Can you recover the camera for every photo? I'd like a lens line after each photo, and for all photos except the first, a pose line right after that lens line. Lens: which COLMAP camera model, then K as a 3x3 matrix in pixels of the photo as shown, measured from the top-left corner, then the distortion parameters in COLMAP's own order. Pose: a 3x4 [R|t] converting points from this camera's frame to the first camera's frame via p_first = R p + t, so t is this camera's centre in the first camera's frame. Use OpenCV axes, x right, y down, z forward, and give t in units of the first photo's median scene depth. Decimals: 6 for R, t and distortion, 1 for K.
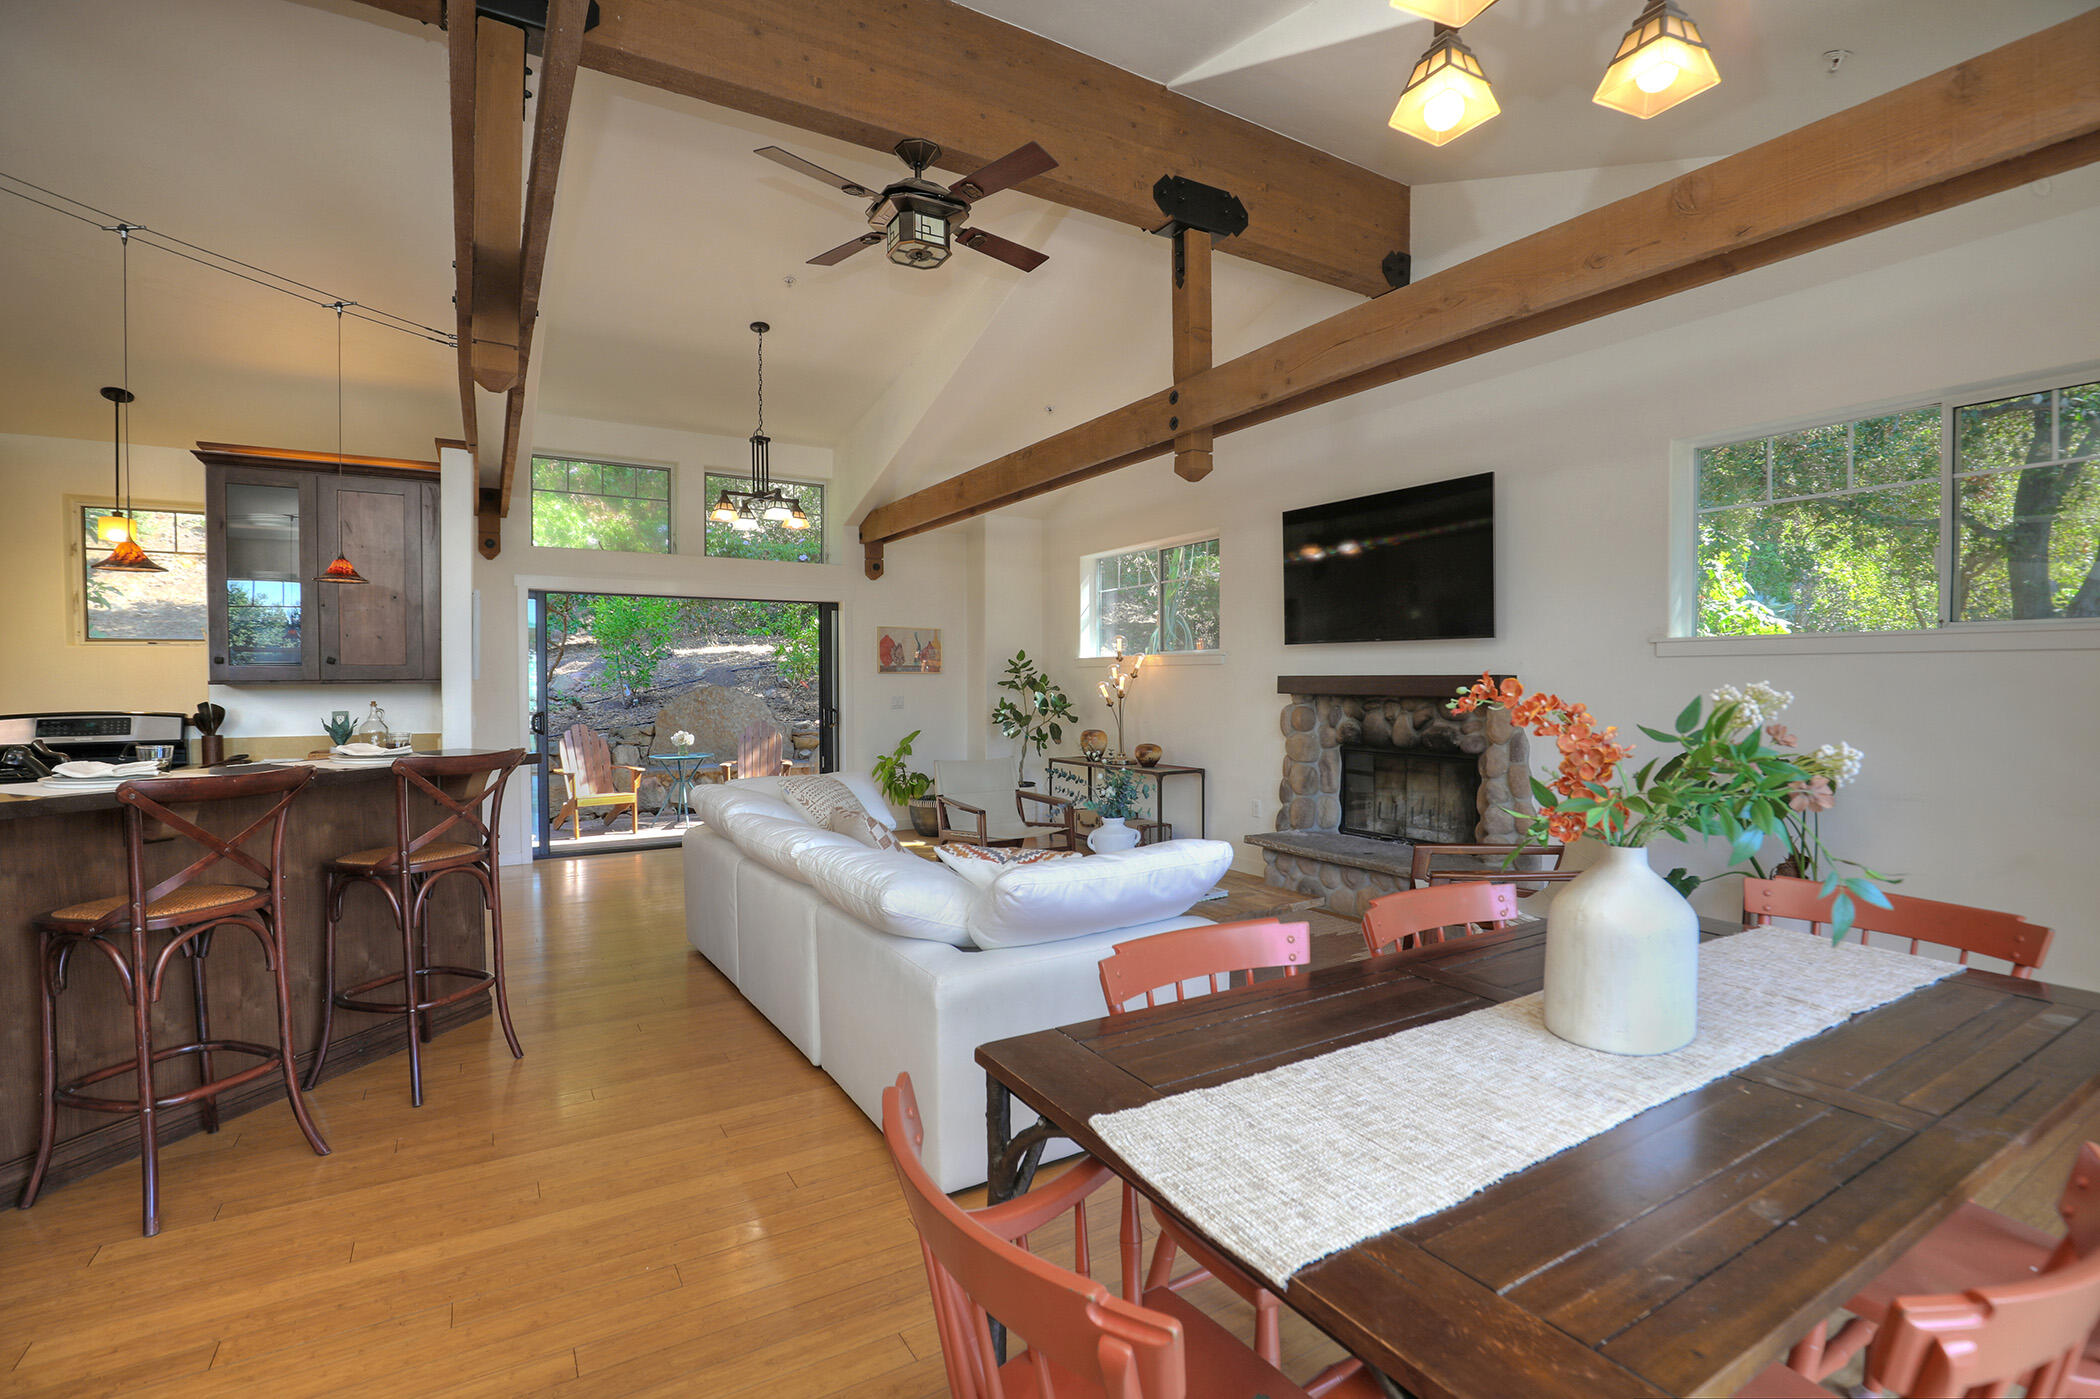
lens RADIAL K [[988.5, 0, 1050.0], [0, 988.5, 699.5], [0, 0, 1]] dist [-0.025234, -0.000470]
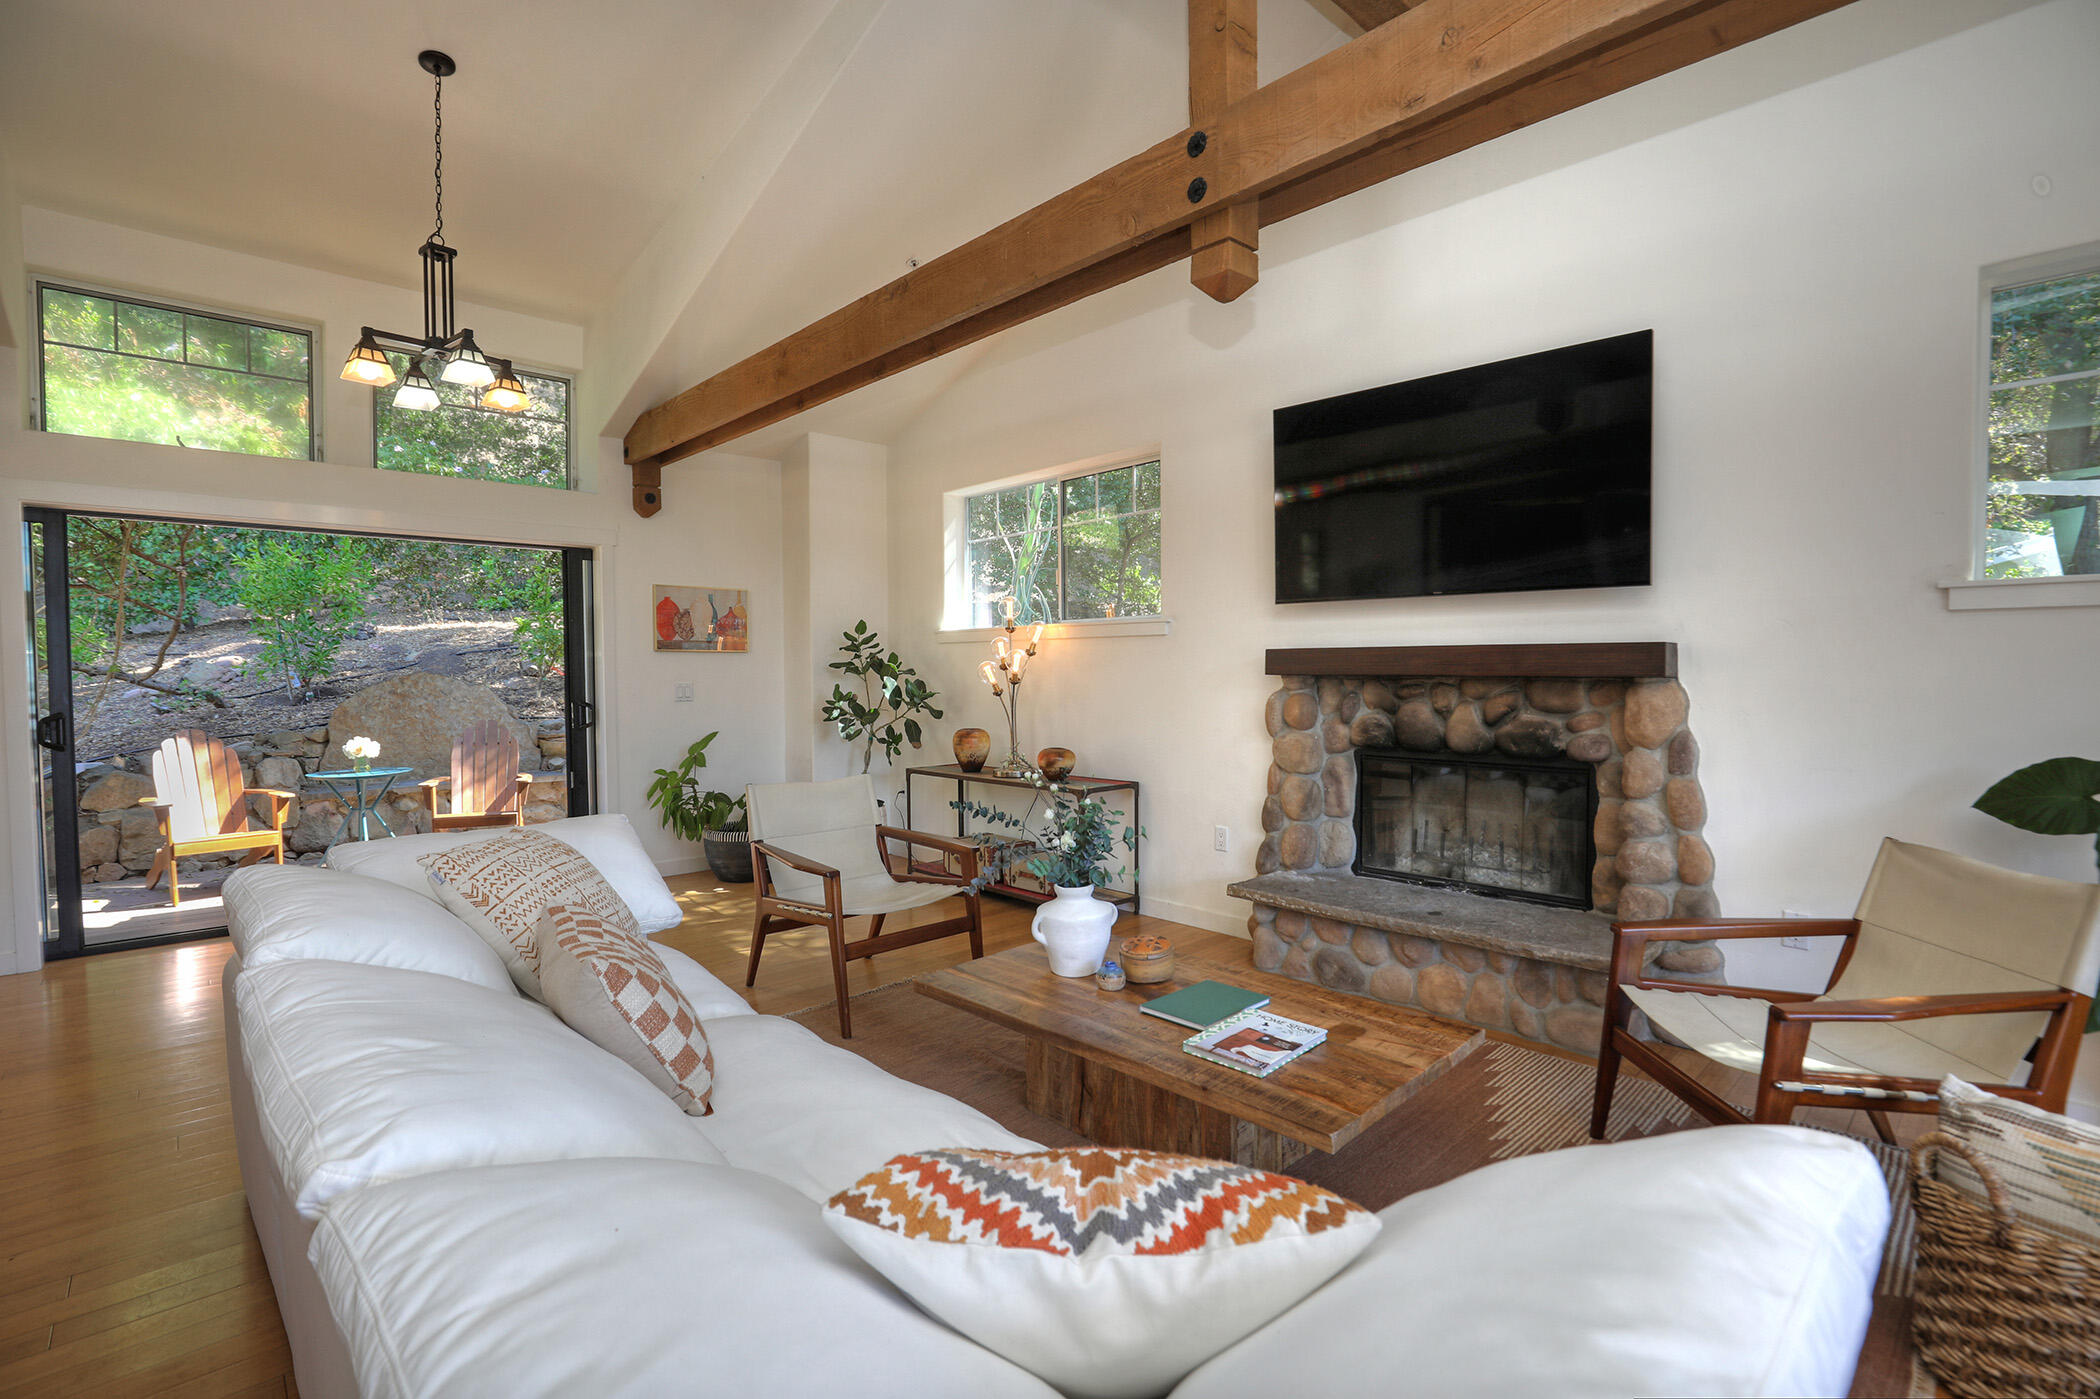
lens RADIAL K [[988.5, 0, 1050.0], [0, 988.5, 699.5], [0, 0, 1]] dist [-0.025234, -0.000470]
pose [[0.979694, -0.009497, 0.200271, -0.046900], [0.007377, 0.999909, 0.011330, 0.001948], [-0.200361, -0.009623, 0.979675, 0.307620]]
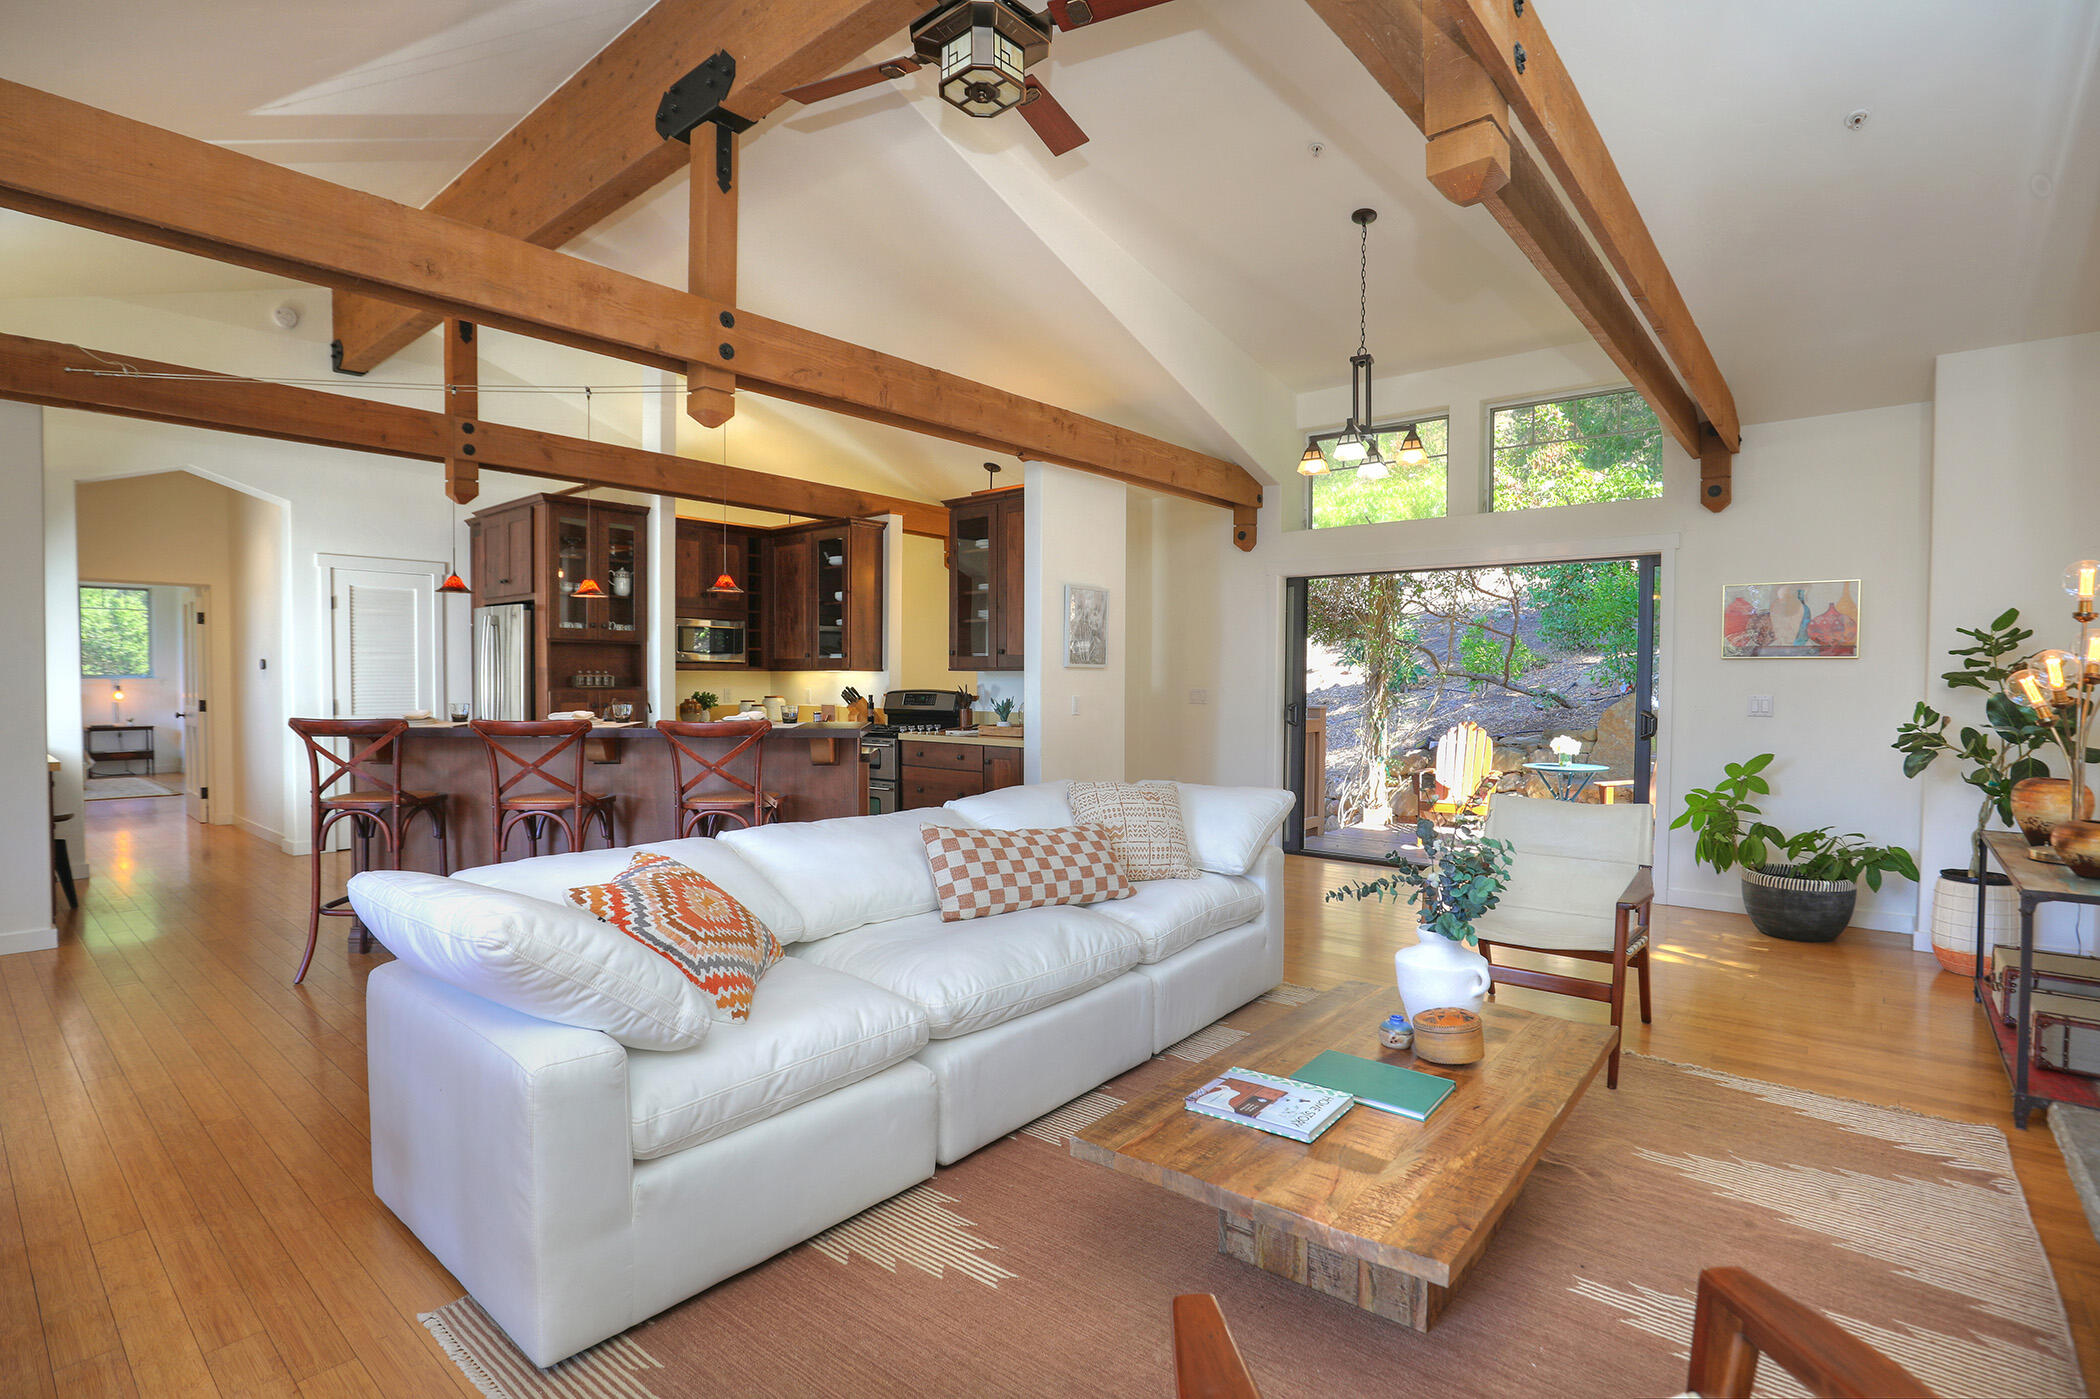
lens RADIAL K [[1001.5, 0, 1050.0], [0, 1001.5, 699.5], [0, 0, 1]] dist [-0.000031, -0.000094]
pose [[0.310310, 0.025551, -0.950292, 0.360064], [-0.024945, 0.999513, 0.018729, -0.002761], [0.950308, 0.017893, 0.310797, 0.466053]]
